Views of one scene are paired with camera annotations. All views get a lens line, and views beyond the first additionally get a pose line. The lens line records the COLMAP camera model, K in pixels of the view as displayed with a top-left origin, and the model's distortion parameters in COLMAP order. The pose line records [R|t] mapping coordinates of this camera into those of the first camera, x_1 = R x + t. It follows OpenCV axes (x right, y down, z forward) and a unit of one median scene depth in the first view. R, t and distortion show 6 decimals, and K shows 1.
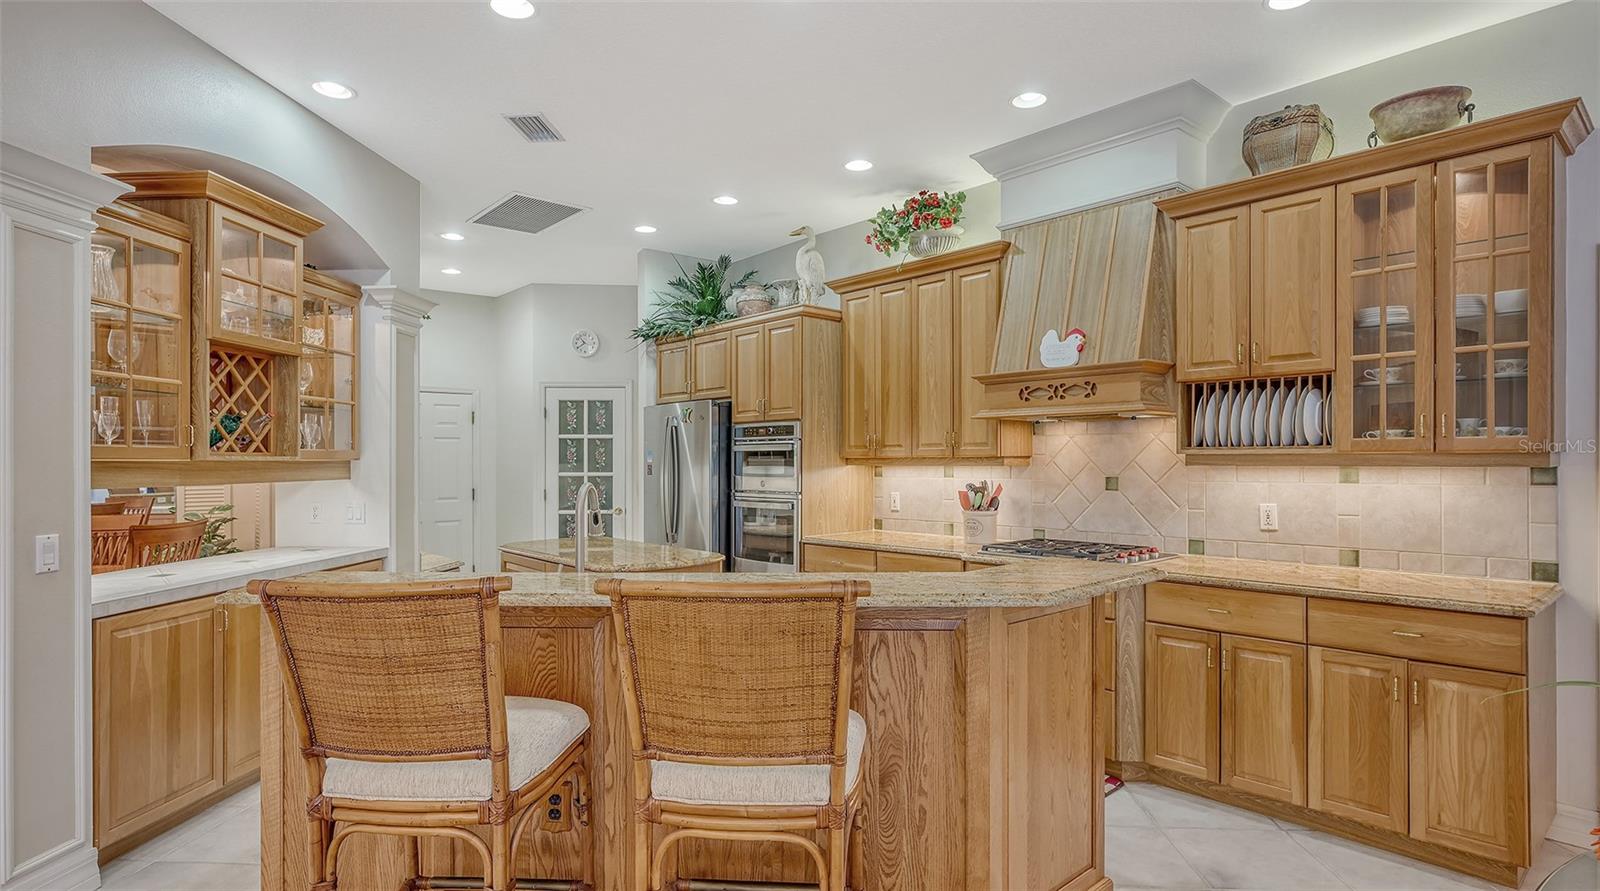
lens RADIAL K [[804.7, 0, 794.7], [0, 804.7, 454.5], [0, 0, 1]] dist [-0.000190, 0.000959]
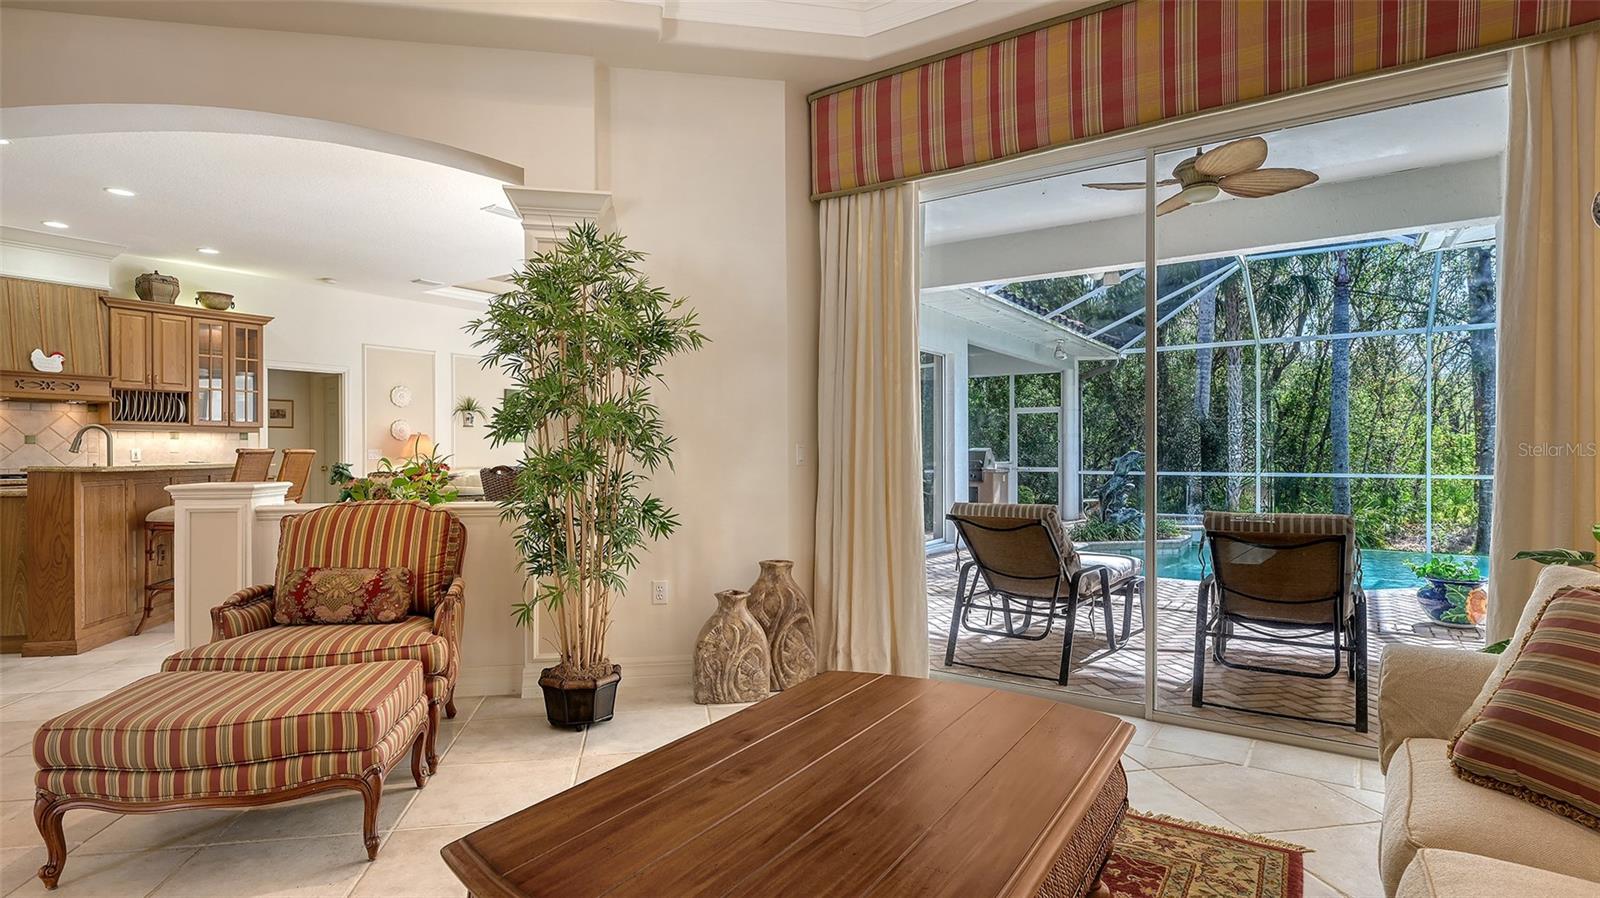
lens RADIAL K [[804.7, 0, 805.8], [0, 804.7, 456.4], [0, 0, 1]] dist [-0.000190, 0.000959]
pose [[-0.238646, 0.005340, 0.971092, -1.792988], [-0.000844, 0.999983, -0.005706, 0.086325], [-0.971106, -0.002181, -0.238638, -0.203161]]
